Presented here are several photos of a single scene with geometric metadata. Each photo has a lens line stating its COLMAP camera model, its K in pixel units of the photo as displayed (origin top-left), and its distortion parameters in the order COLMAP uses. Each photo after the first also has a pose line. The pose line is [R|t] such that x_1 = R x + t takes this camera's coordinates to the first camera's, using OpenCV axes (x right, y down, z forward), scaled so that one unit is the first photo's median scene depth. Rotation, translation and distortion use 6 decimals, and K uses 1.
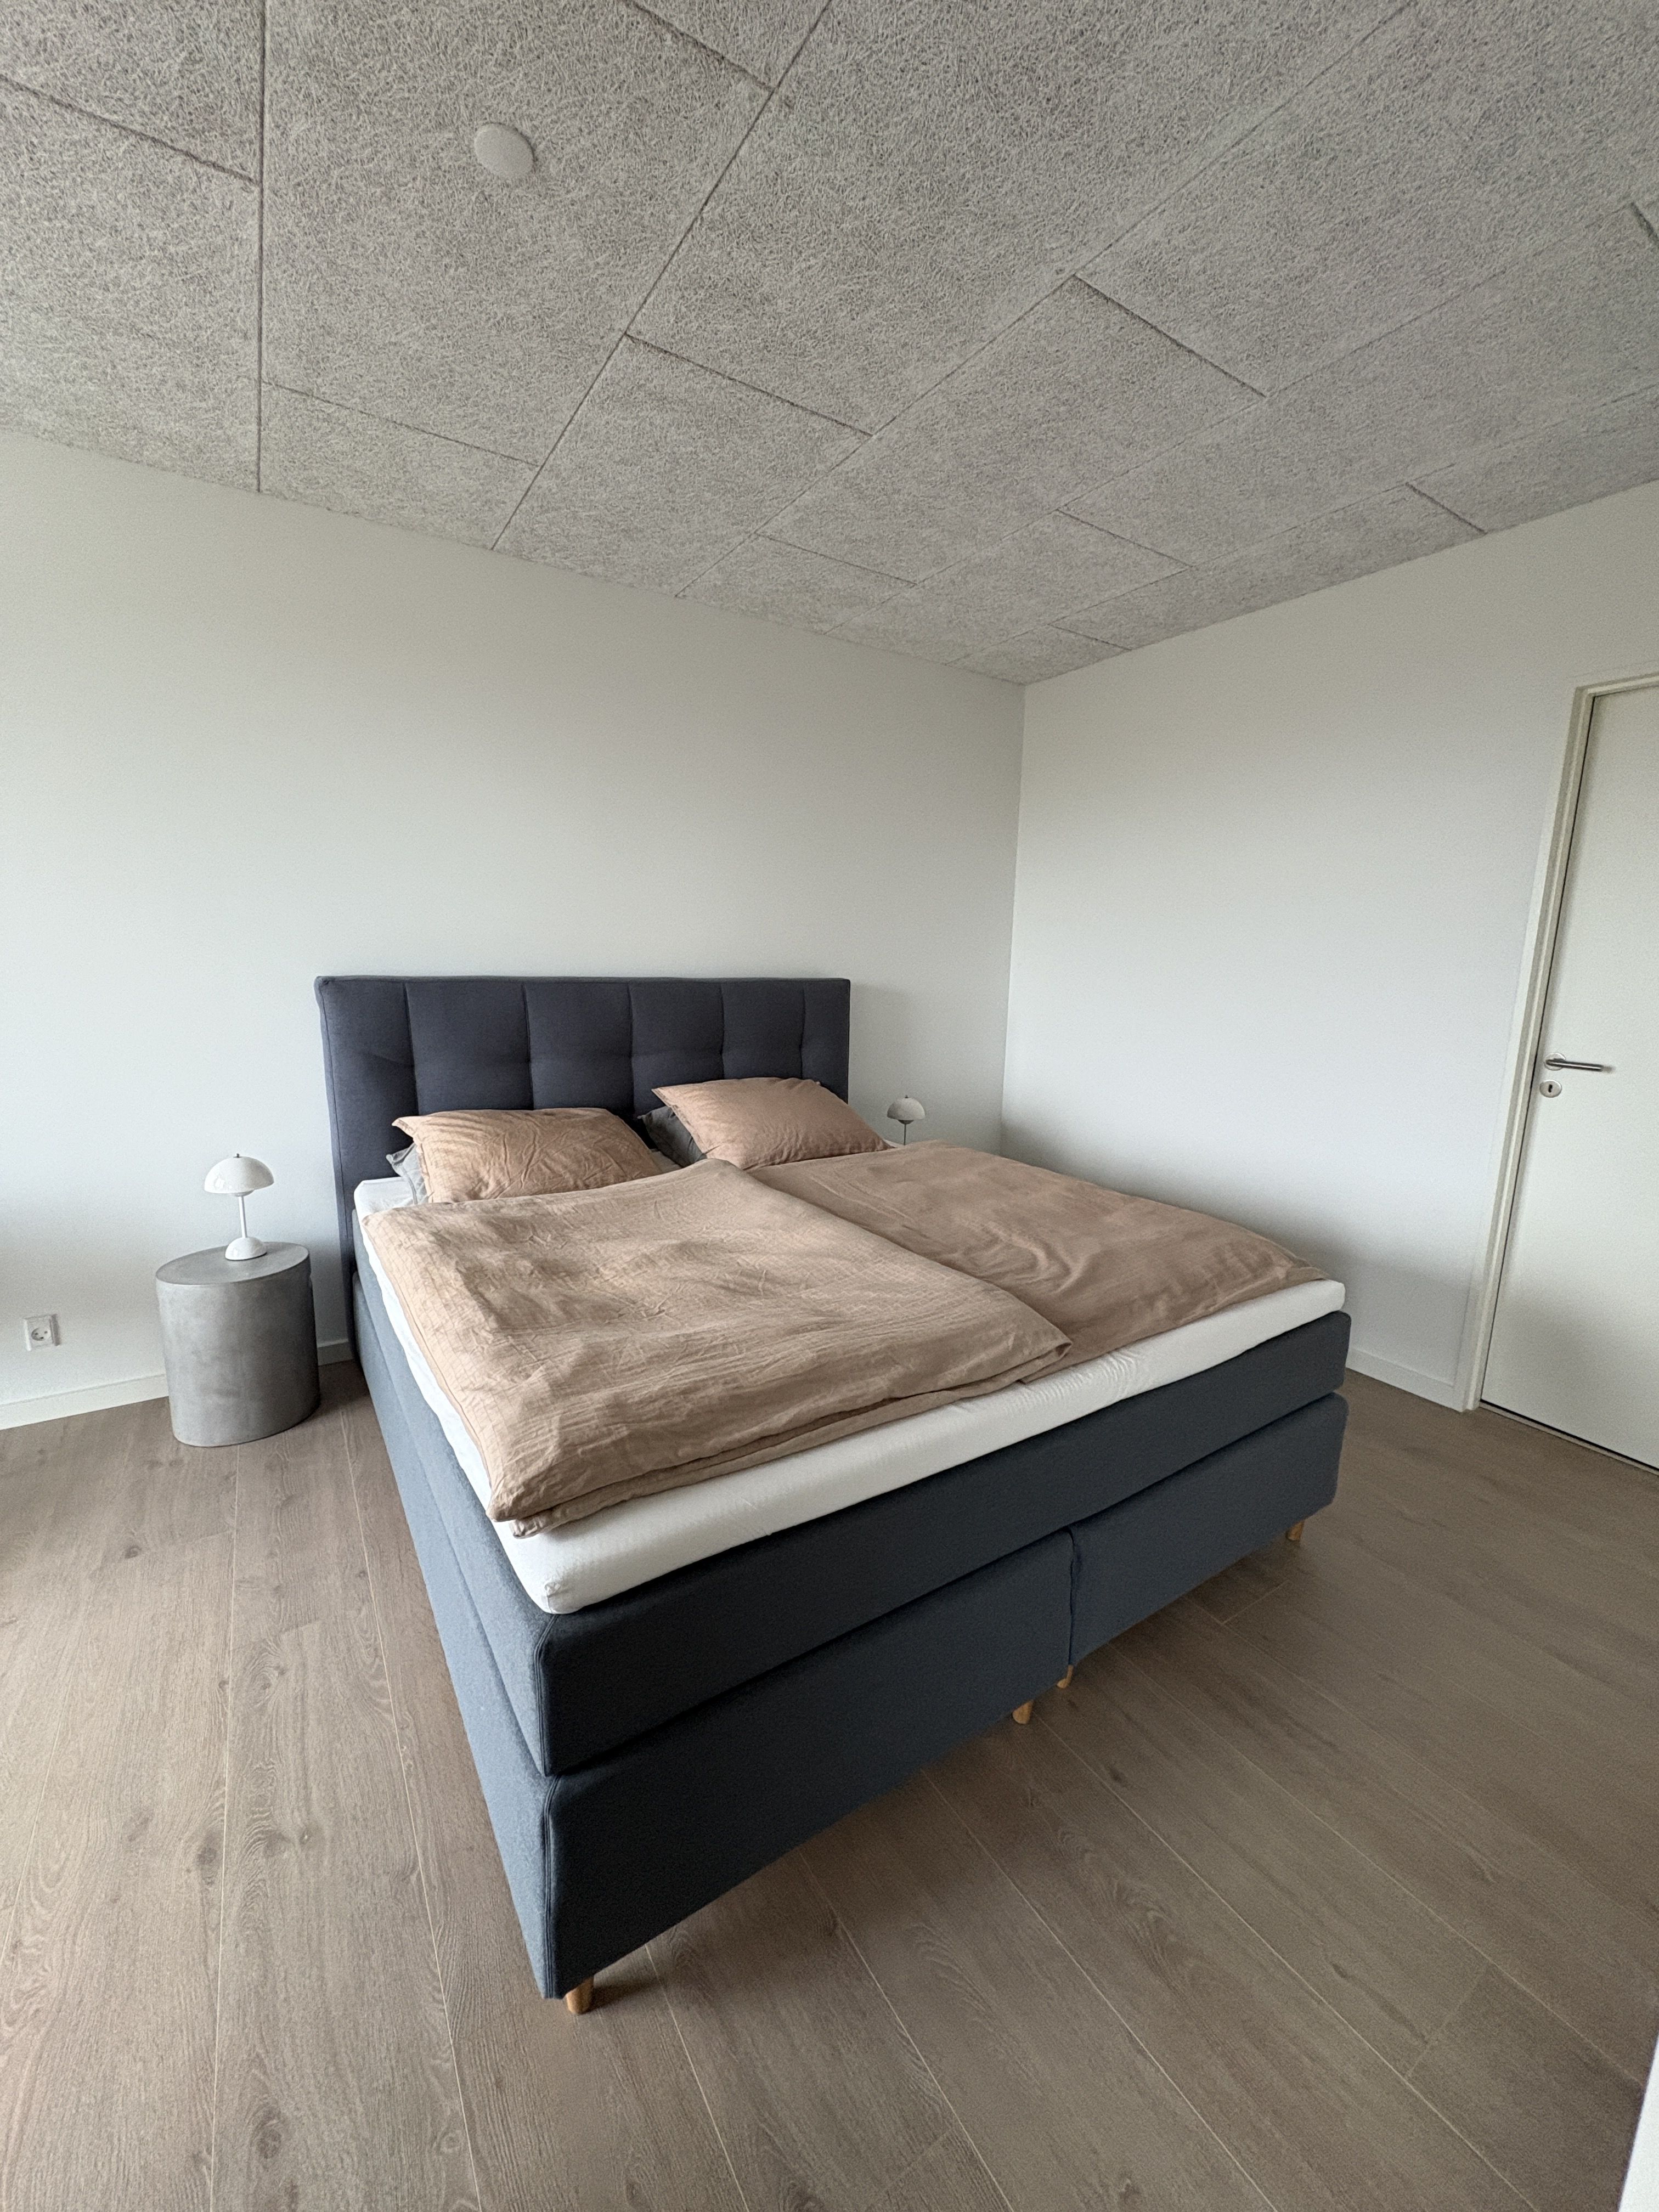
lens RADIAL K [[878.7, 0, 831.5], [0, 878.7, 1110.7], [0, 0, 1]] dist [0.002492, 0.000277]
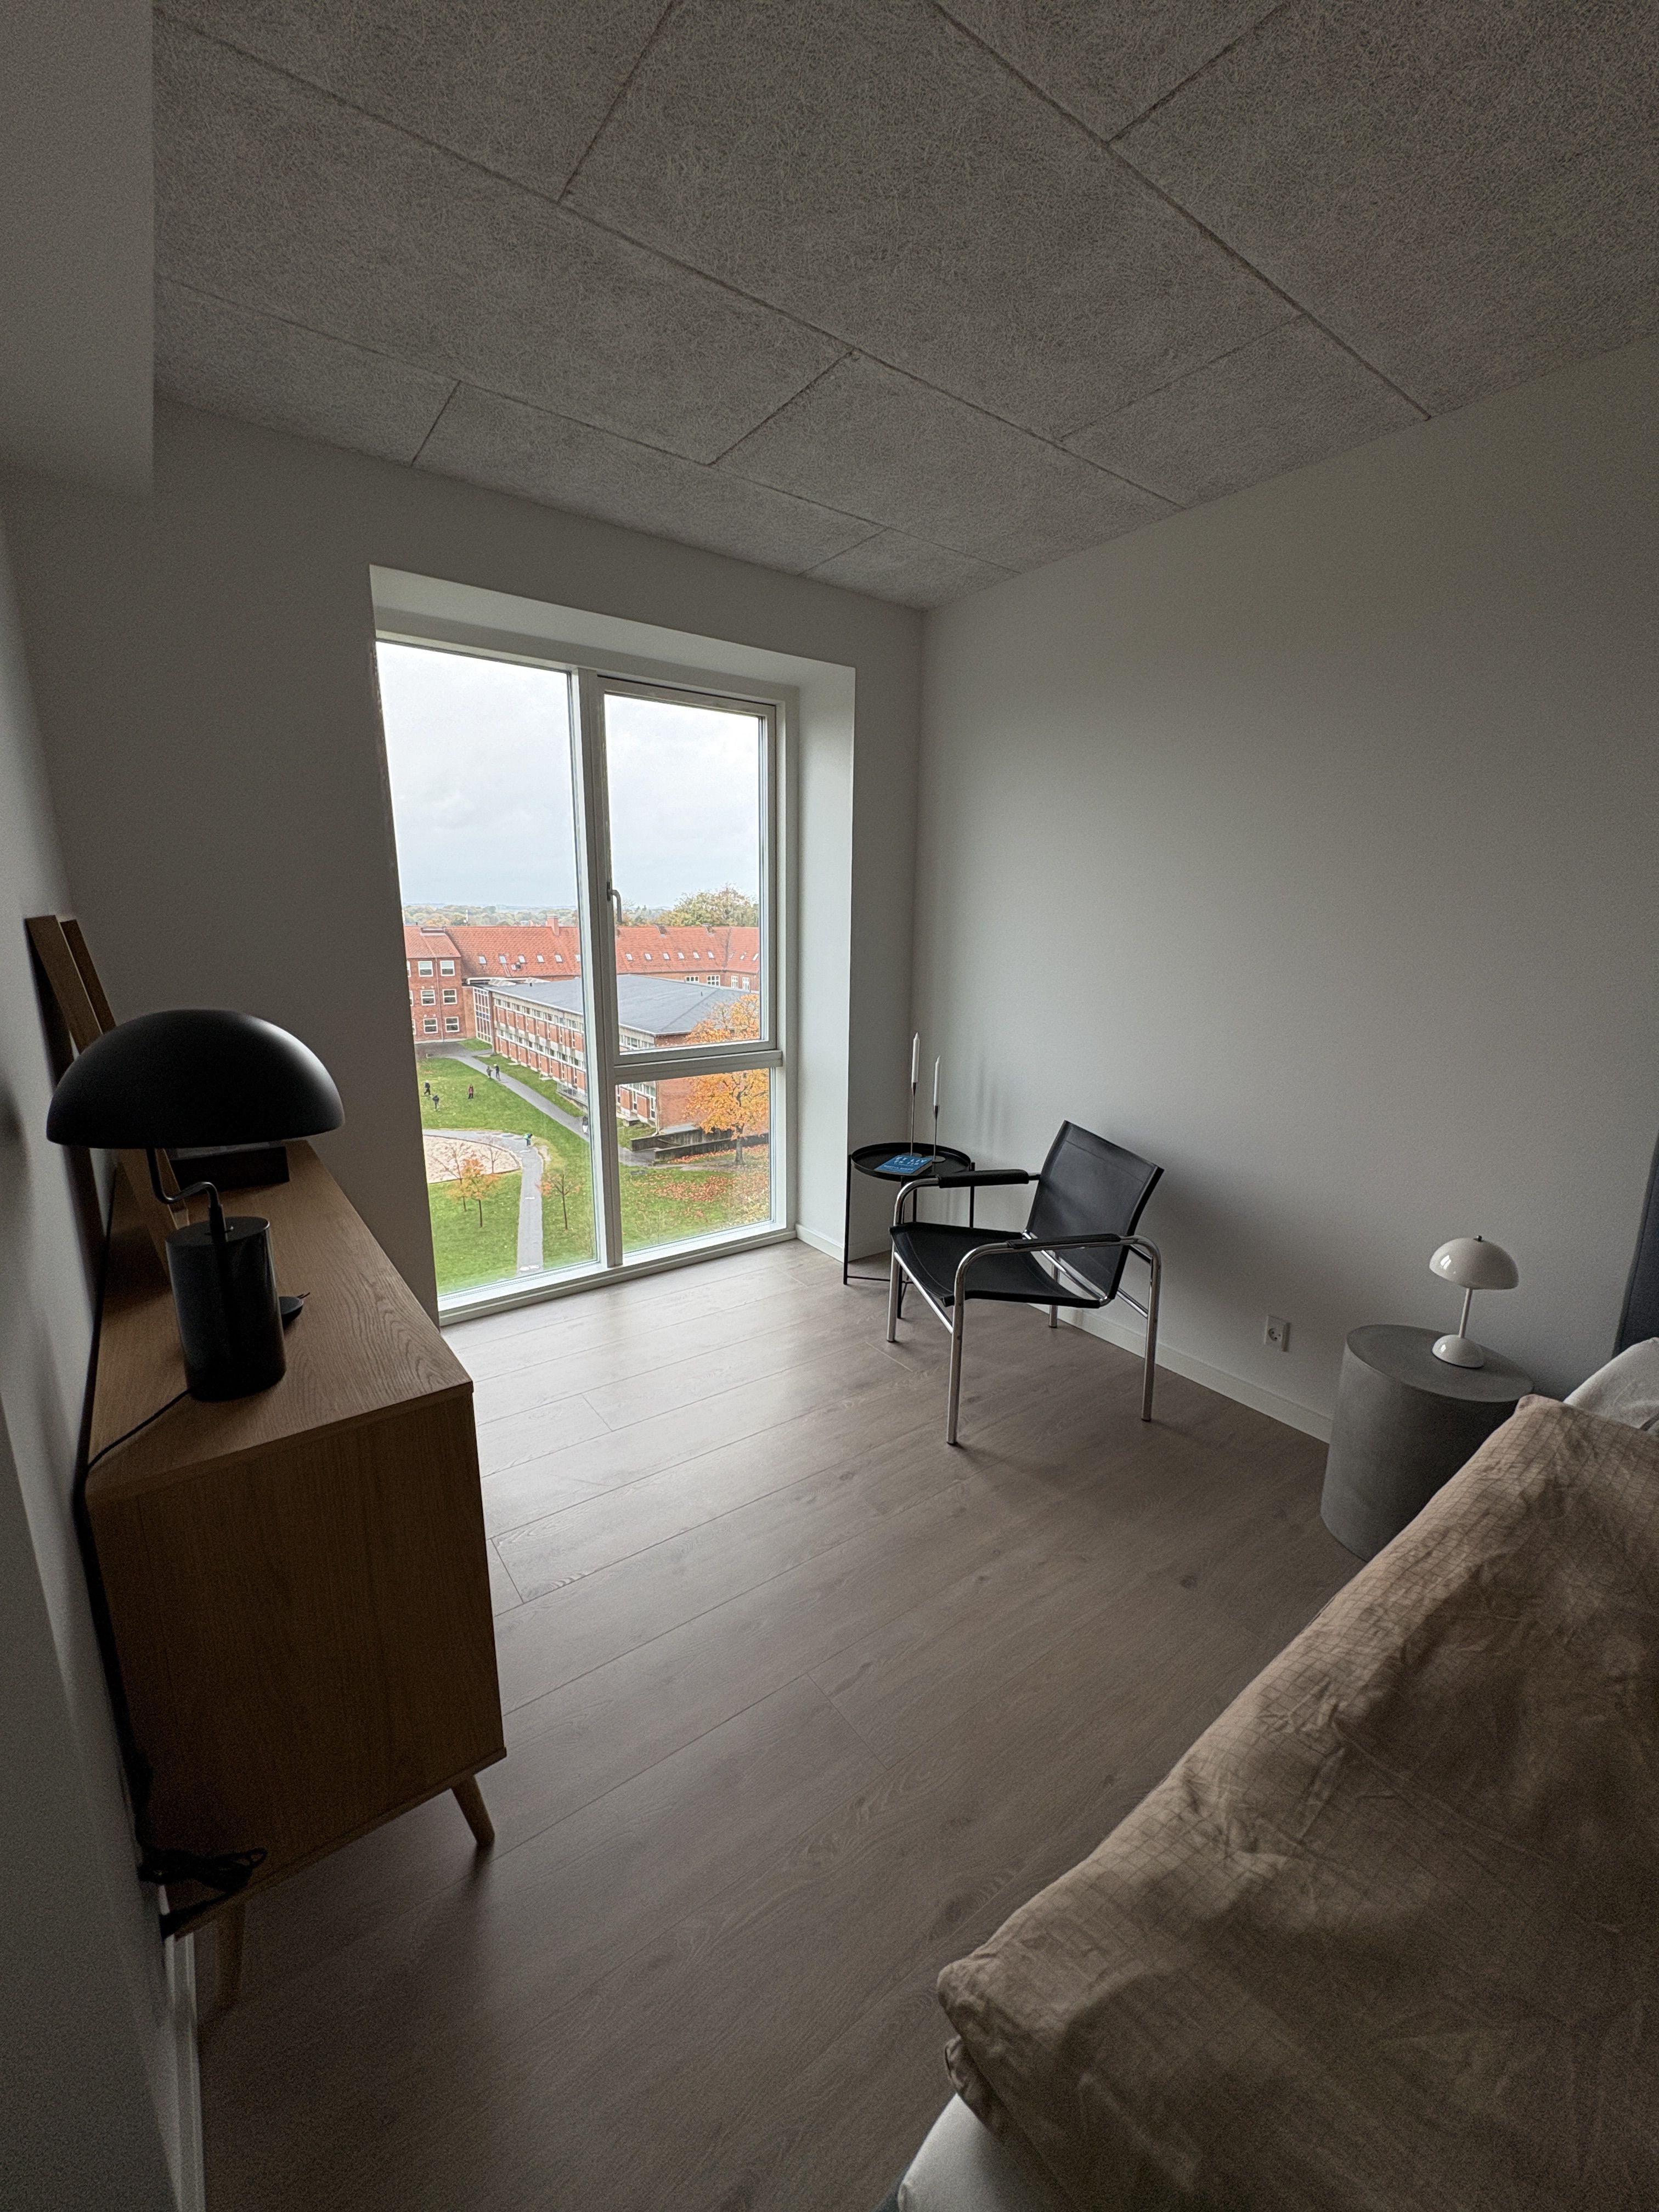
lens RADIAL K [[878.7, 0, 824.3], [0, 878.7, 1112.8], [0, 0, 1]] dist [0.002492, 0.000277]
pose [[0.055402, 0.198513, -0.978531, 0.055414], [-0.175823, 0.966661, 0.186151, -0.132118], [0.982862, 0.161735, 0.088458, 0.439490]]
